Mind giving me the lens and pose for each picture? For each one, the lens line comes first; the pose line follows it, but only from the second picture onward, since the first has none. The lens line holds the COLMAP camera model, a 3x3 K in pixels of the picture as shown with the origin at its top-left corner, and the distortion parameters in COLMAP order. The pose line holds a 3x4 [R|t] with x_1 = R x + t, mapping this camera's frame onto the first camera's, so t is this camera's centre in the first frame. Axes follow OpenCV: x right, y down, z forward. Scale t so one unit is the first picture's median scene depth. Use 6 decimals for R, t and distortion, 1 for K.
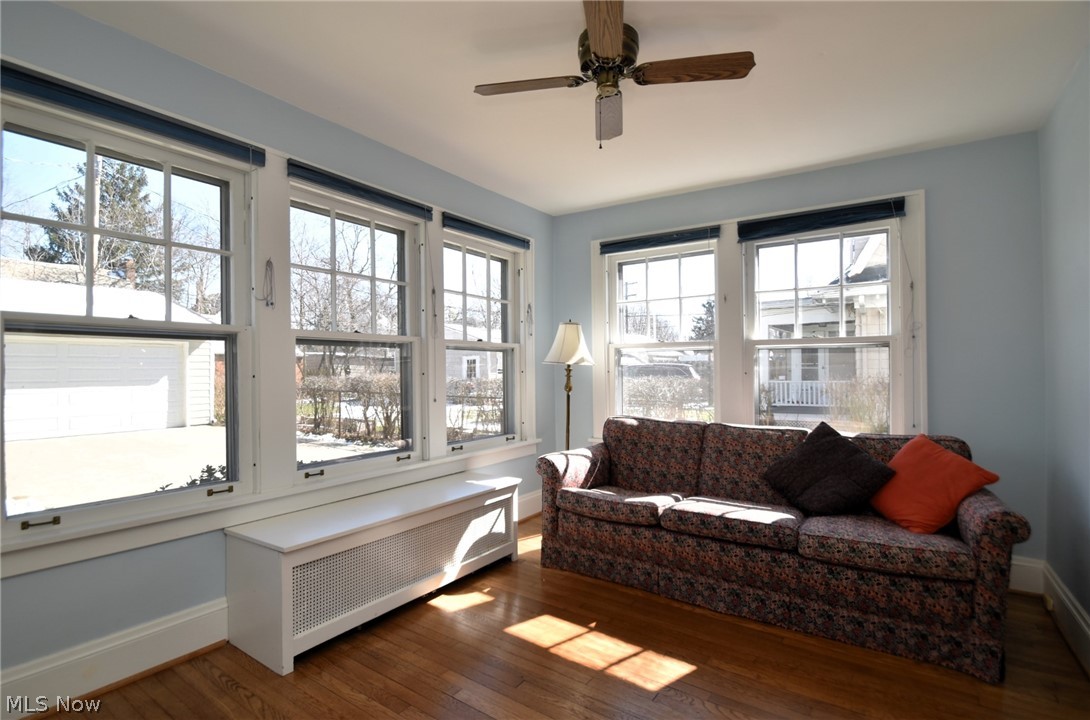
lens RADIAL K [[530.3, 0, 546.1], [0, 530.3, 362.8], [0, 0, 1]] dist [-0.004857, -0.002815]
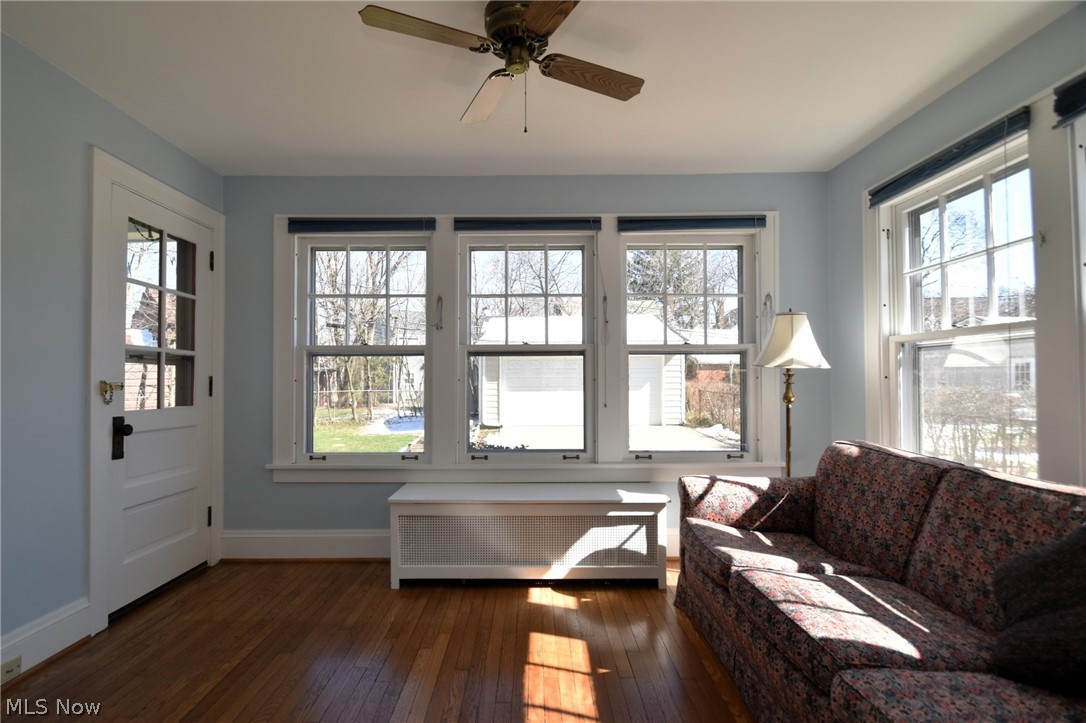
lens RADIAL K [[528.4, 0, 538.2], [0, 528.4, 367.6], [0, 0, 1]] dist [-0.004857, -0.002815]
pose [[0.559520, -0.018769, -0.828605, 0.583320], [0.012723, 0.999820, -0.014056, 0.011053], [0.828719, -0.002677, 0.559658, 0.341421]]
